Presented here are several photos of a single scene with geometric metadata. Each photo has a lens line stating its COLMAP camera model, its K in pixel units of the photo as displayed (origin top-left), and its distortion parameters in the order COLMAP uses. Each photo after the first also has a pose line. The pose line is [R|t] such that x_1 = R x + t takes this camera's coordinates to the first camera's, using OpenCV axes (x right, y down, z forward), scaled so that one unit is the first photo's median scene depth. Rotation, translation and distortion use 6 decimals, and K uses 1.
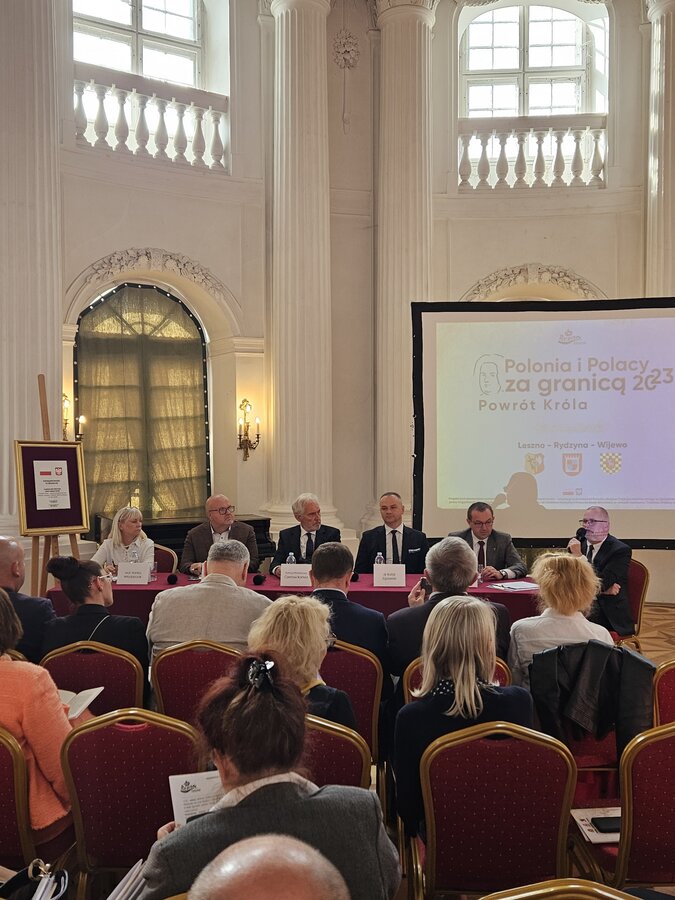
lens RADIAL K [[836.1, 0, 337.5], [0, 836.1, 450.0], [0, 0, 1]] dist [0.093811, -0.071148]
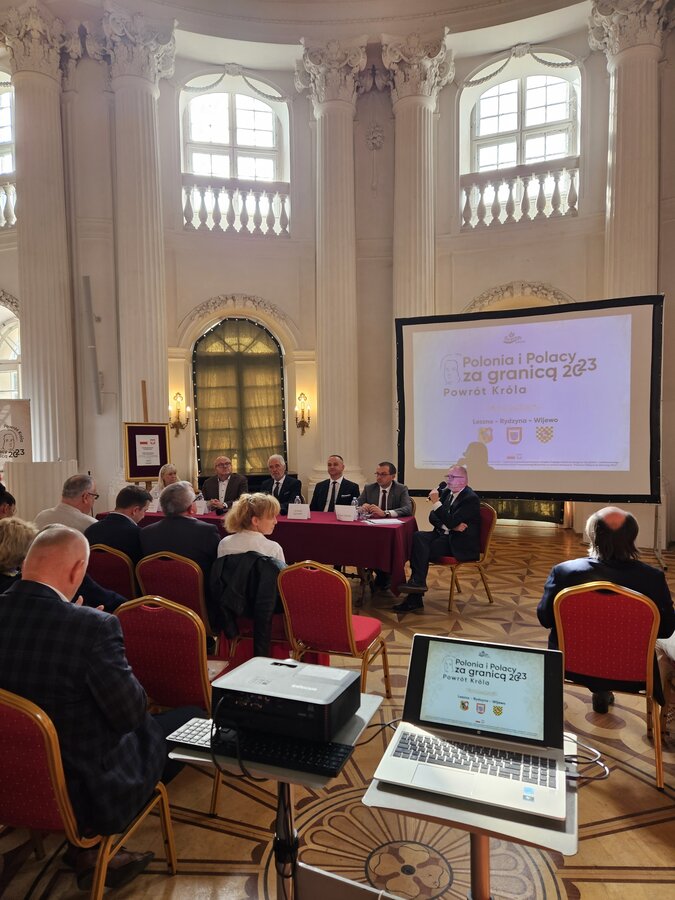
lens RADIAL K [[589.5, 0, 333.5], [0, 589.5, 456.6], [0, 0, 1]] dist [0.088486, -0.063977]
pose [[0.955655, 0.003616, -0.294468, 0.253474], [0.009406, 0.999040, 0.042795, 0.006832], [0.294340, -0.043667, 0.954703, 0.028383]]
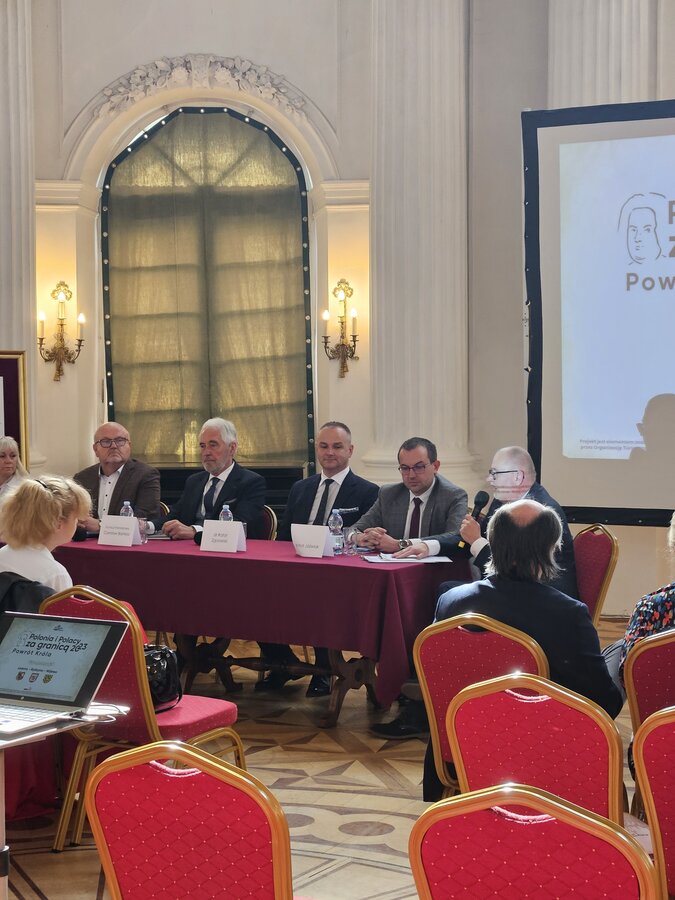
lens RADIAL K [[1710.3, 0, 324.3], [0, 1710.3, 448.8], [0, 0, 1]] dist [-0.141582, 2.850235]
pose [[0.883223, 0.019151, -0.468562, 0.492002], [0.003907, 0.998831, 0.048188, 0.004027], [0.468937, -0.044391, 0.882115, -0.139582]]
